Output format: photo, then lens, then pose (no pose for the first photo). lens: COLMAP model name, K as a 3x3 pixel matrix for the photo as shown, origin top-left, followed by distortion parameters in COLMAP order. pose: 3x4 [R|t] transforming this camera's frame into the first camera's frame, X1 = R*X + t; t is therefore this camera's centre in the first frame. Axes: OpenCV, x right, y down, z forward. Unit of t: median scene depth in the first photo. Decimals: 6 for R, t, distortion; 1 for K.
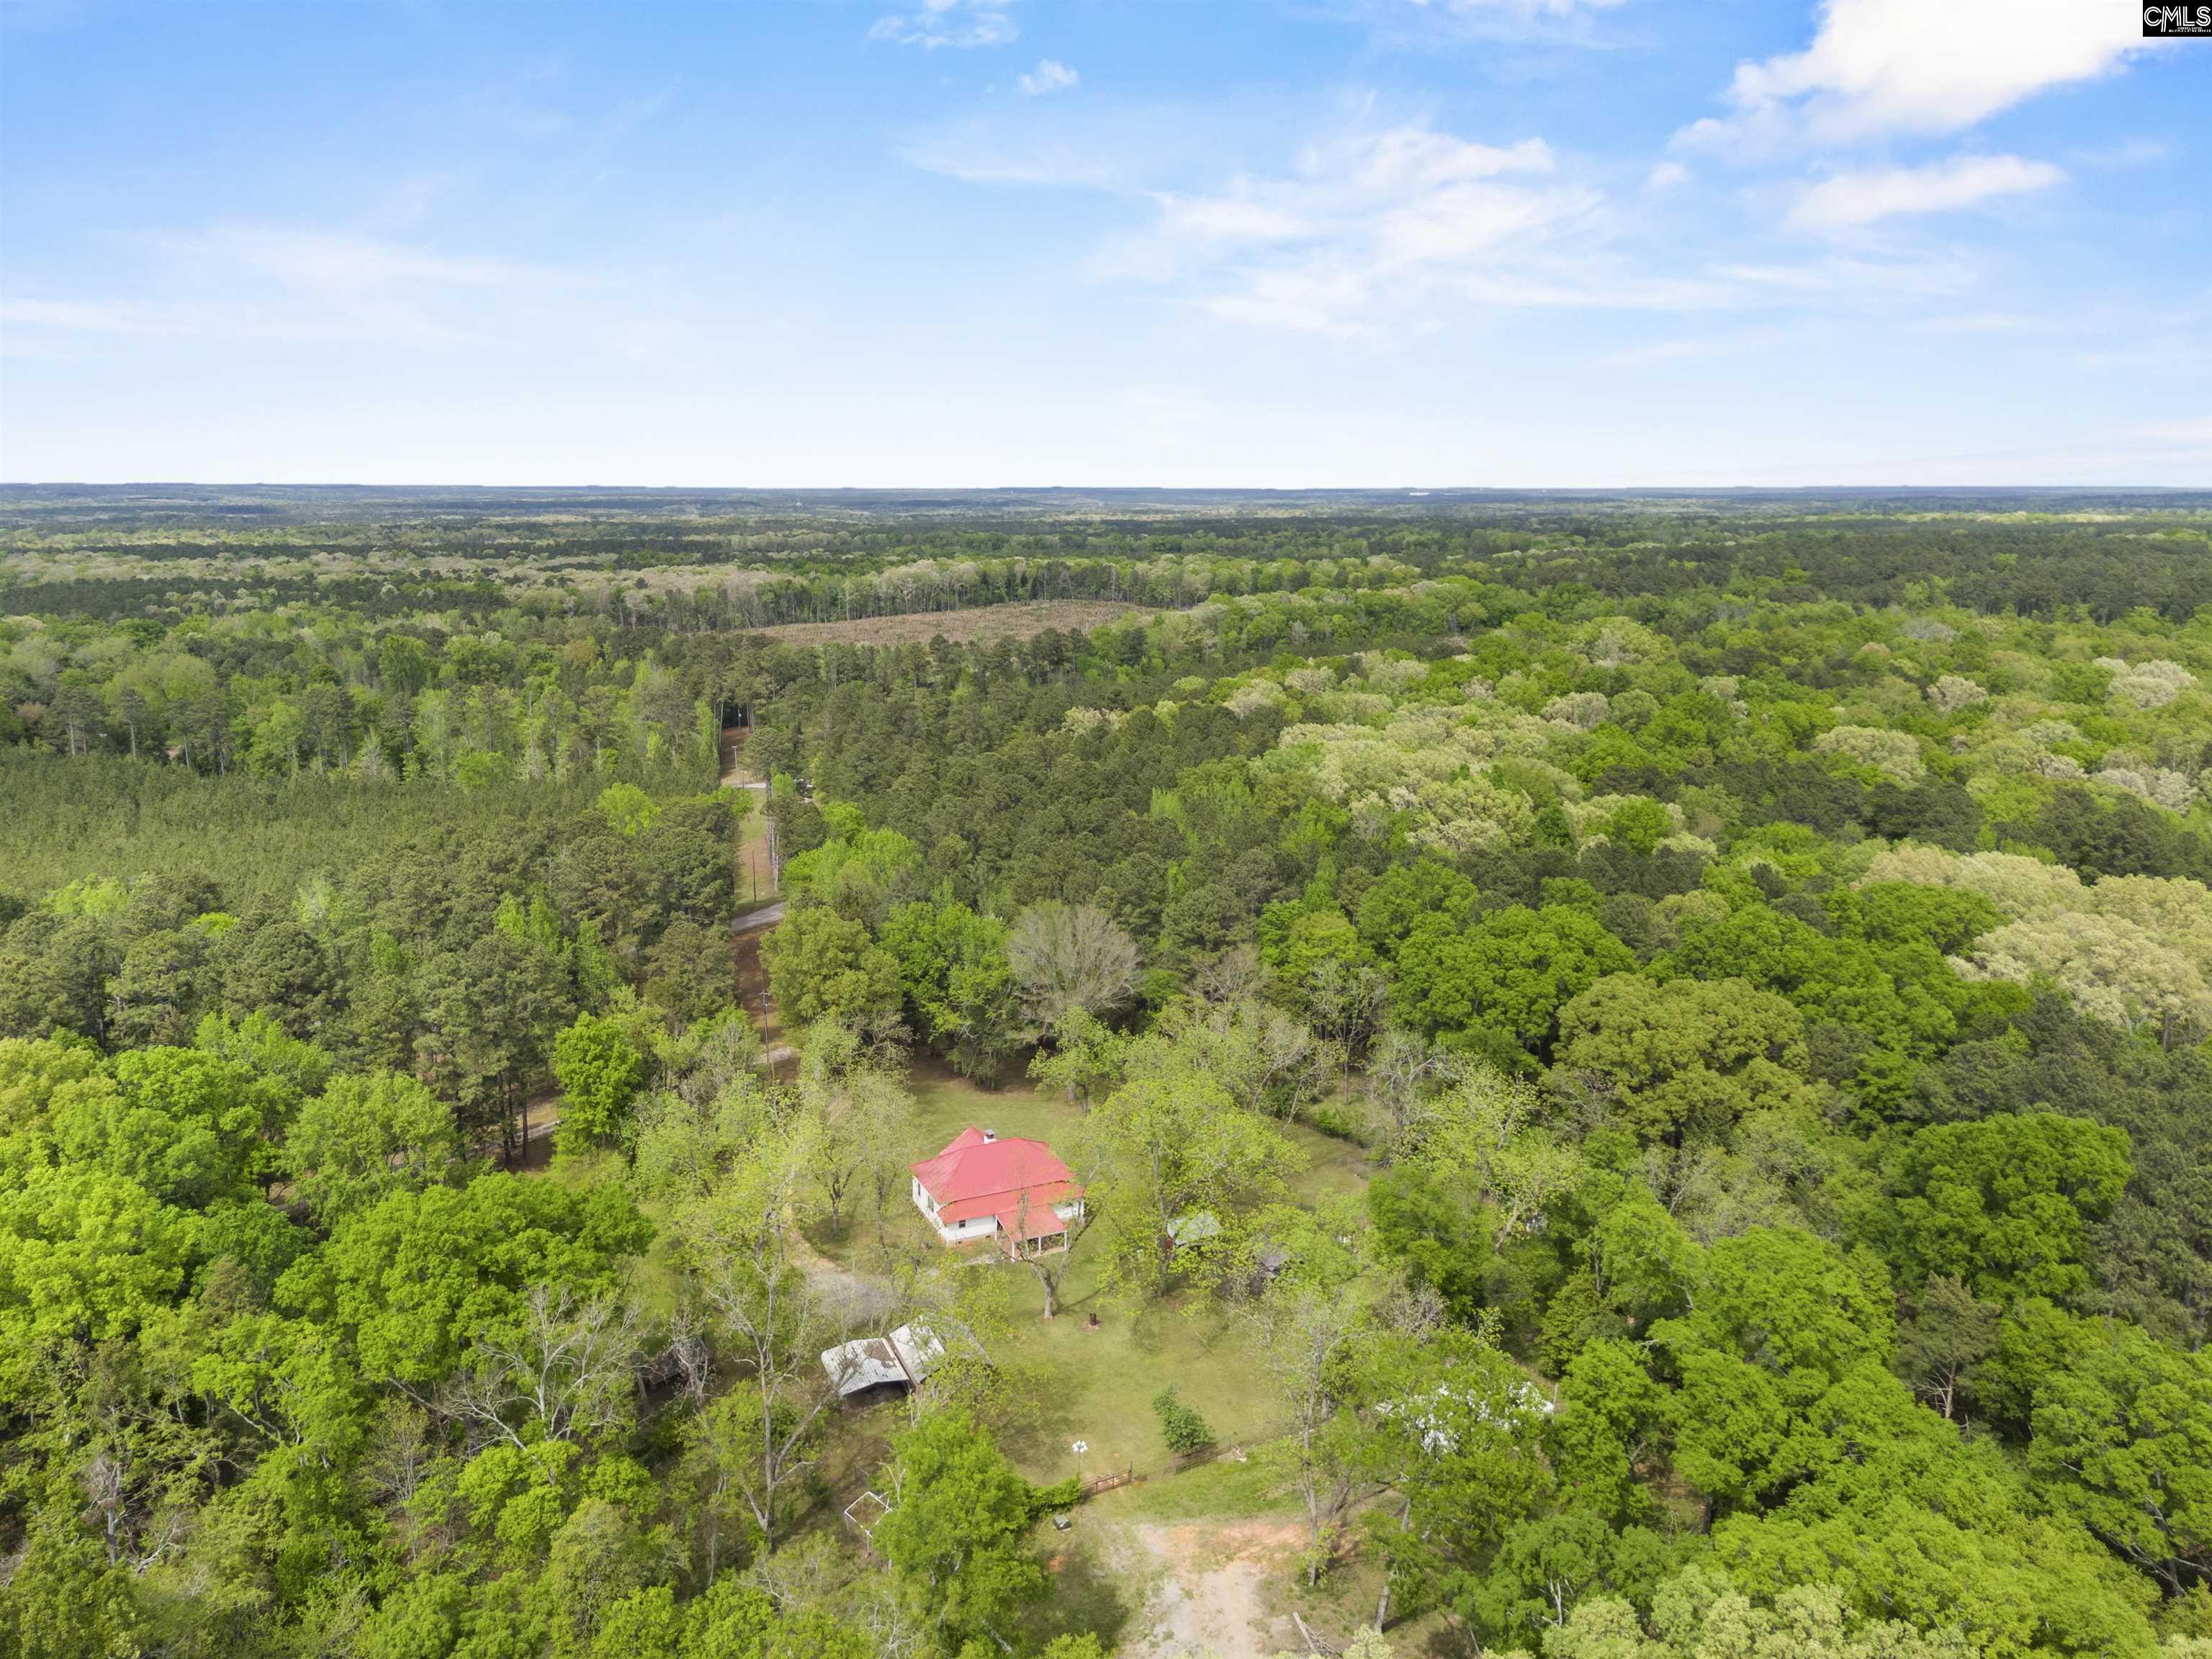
lens RADIAL K [[1630.1, 0, 1092.0], [0, 1630.1, 824.6], [0, 0, 1]] dist [0.071474, -0.061120]
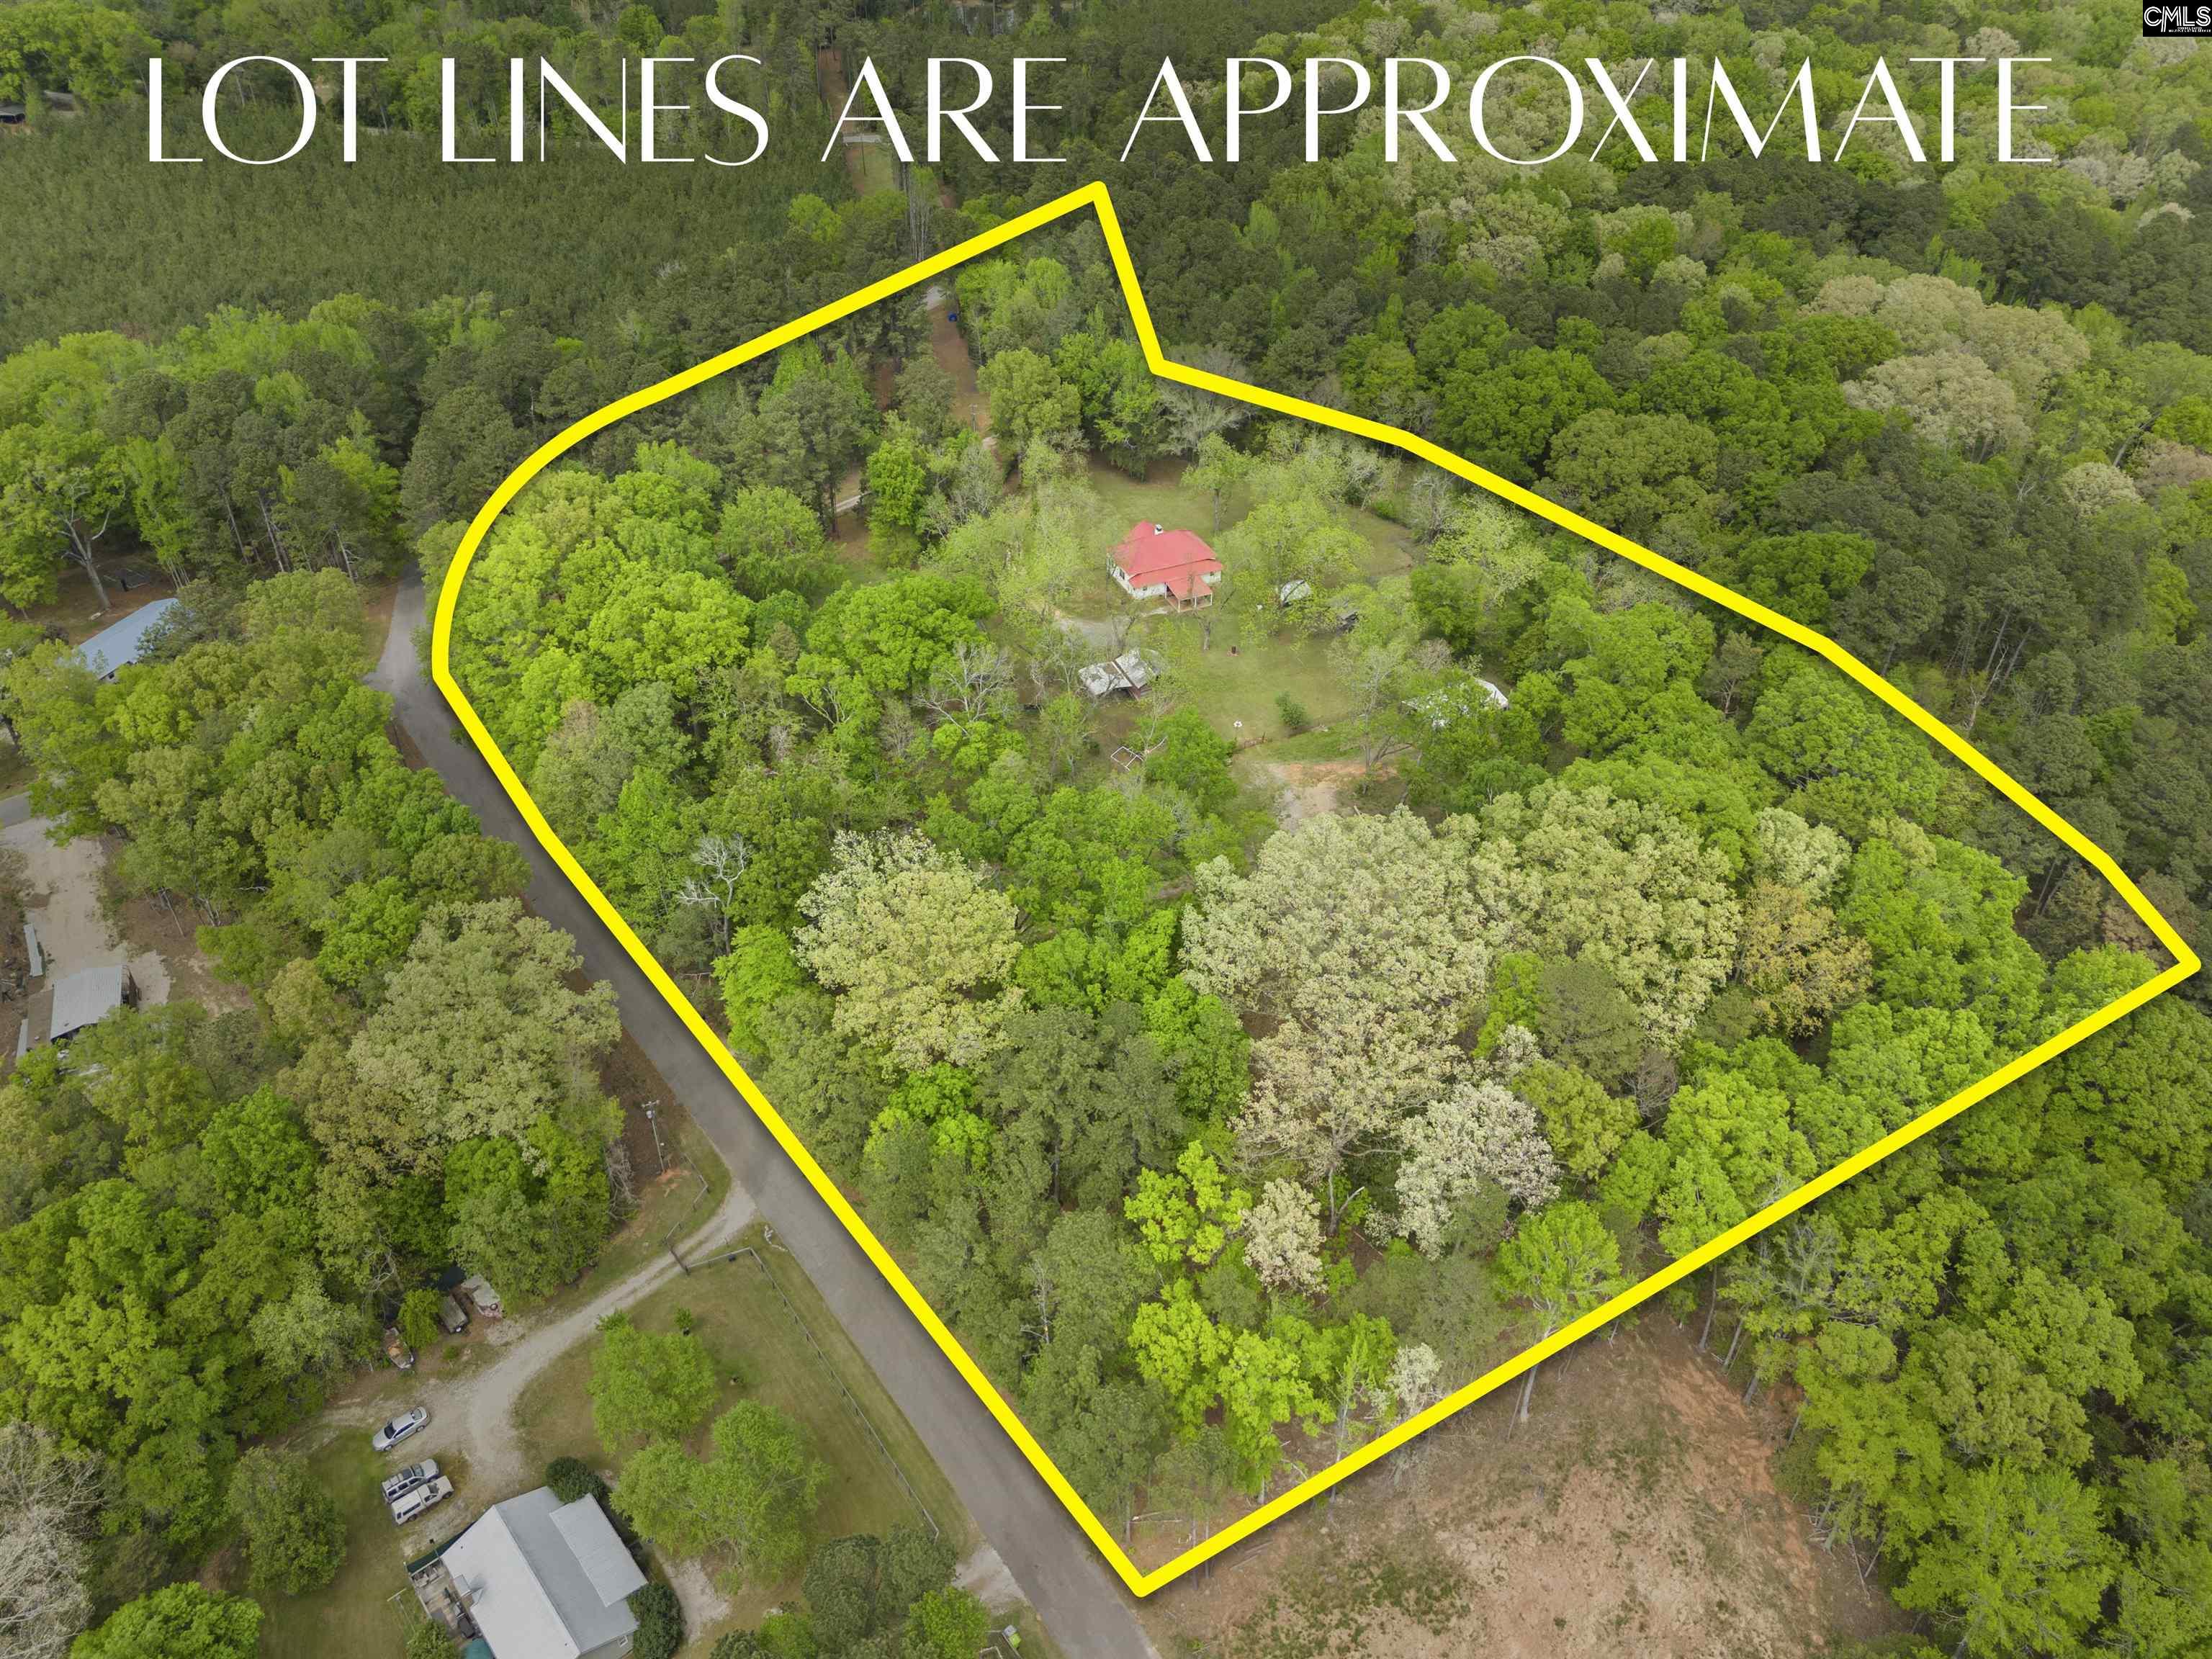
lens RADIAL K [[1630.1, 0, 1098.0], [0, 1630.1, 836.3], [0, 0, 1]] dist [0.071474, -0.061120]
pose [[0.999961, 0.005825, -0.006593, -0.100202], [-0.002429, 0.903074, 0.429477, -0.186483], [0.008455, -0.429445, 0.903054, -0.447158]]
